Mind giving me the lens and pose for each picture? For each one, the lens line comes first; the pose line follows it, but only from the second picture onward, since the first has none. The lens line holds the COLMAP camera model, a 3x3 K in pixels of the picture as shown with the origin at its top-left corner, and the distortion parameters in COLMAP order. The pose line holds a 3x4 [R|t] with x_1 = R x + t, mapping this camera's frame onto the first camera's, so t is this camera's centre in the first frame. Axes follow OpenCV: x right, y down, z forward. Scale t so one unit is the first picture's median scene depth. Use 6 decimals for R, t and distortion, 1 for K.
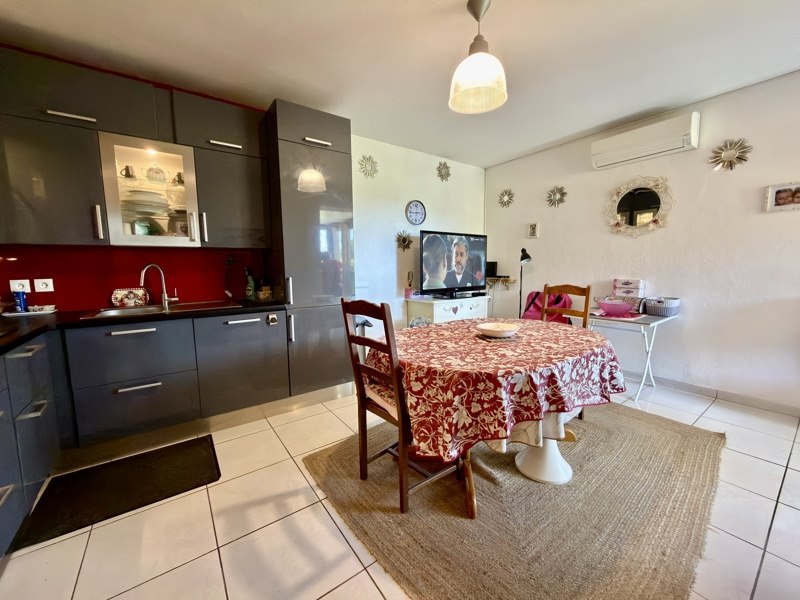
lens RADIAL K [[323.7, 0, 398.2], [0, 323.7, 299.9], [0, 0, 1]] dist [-0.000862, -0.000129]
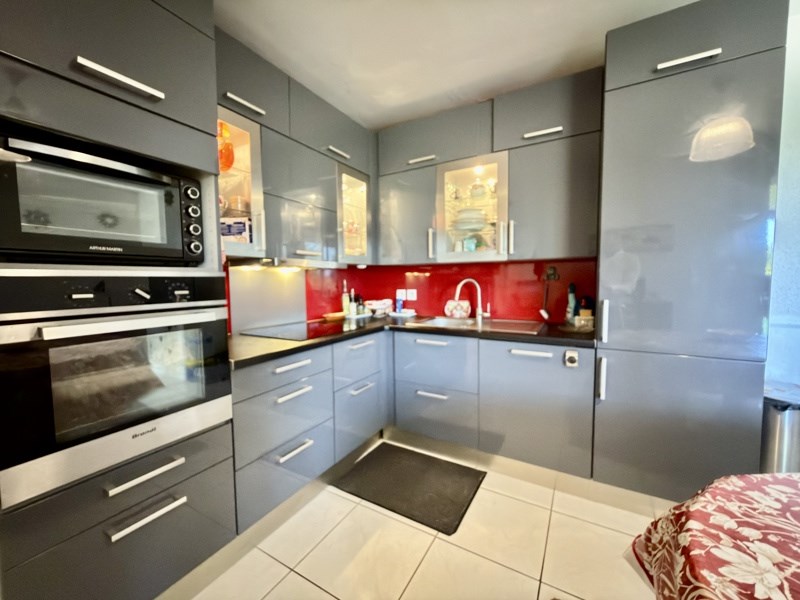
lens RADIAL K [[323.7, 0, 400.1], [0, 323.7, 300.4], [0, 0, 1]] dist [-0.000862, -0.000129]
pose [[0.403661, 0.066032, -0.912522, 0.093410], [-0.091021, 0.995342, 0.031762, -0.054222], [0.910370, 0.070238, 0.407792, 0.376002]]
